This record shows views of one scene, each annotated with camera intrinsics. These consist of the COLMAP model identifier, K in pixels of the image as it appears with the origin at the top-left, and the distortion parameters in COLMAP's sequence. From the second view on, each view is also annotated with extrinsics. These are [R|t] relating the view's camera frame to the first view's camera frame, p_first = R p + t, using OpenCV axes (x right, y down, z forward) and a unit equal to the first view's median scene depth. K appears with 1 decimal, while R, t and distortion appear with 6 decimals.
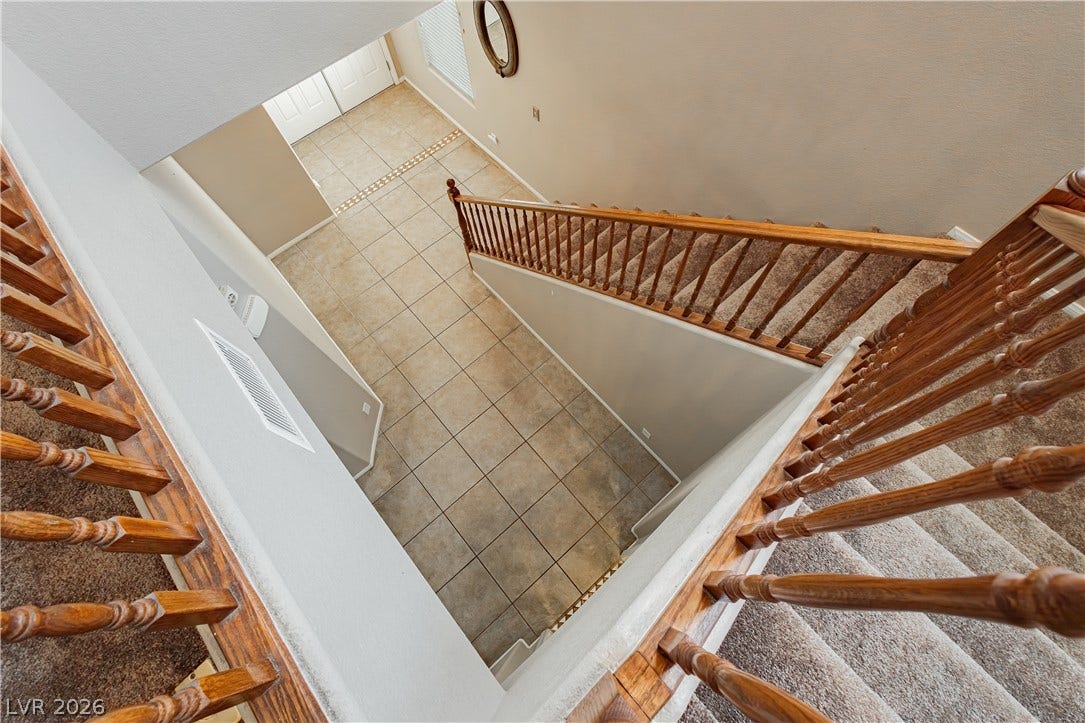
lens RADIAL K [[496.7, 0, 542.5], [0, 496.7, 361.5], [0, 0, 1]] dist [0.000619, -0.000208]
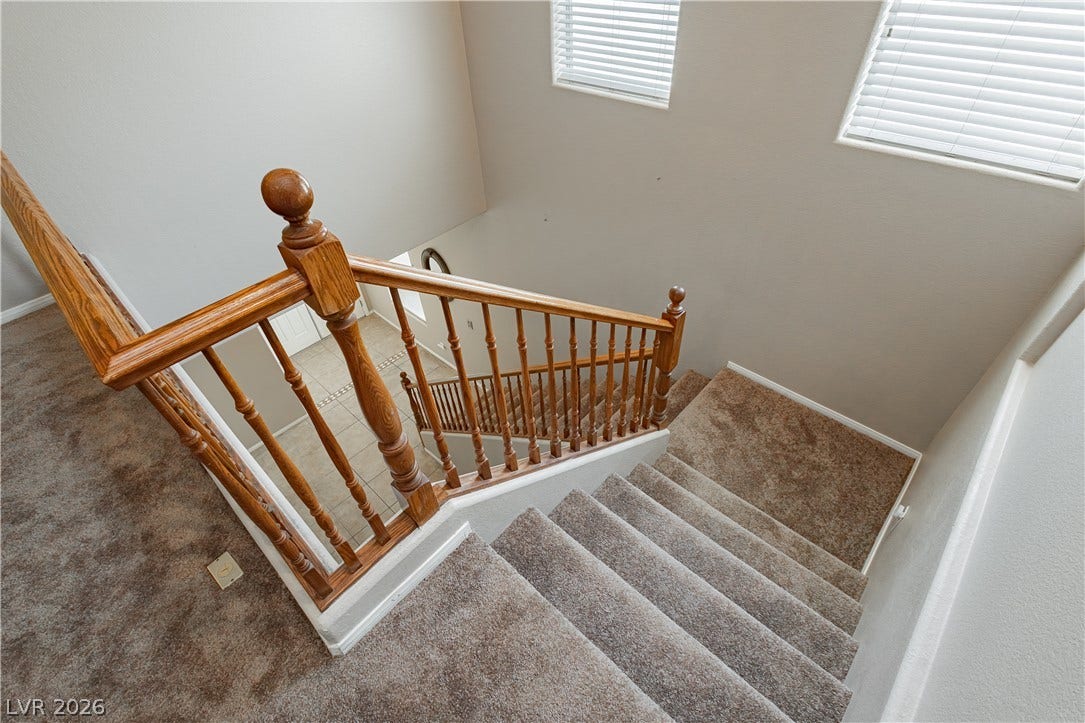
lens RADIAL K [[496.7, 0, 542.5], [0, 496.7, 361.5], [0, 0, 1]] dist [0.000619, -0.000208]
pose [[0.994883, -0.071684, 0.071196, 0.068898], [0.094291, 0.911882, -0.399475, 0.127126], [-0.036286, 0.404144, 0.913975, -0.166961]]
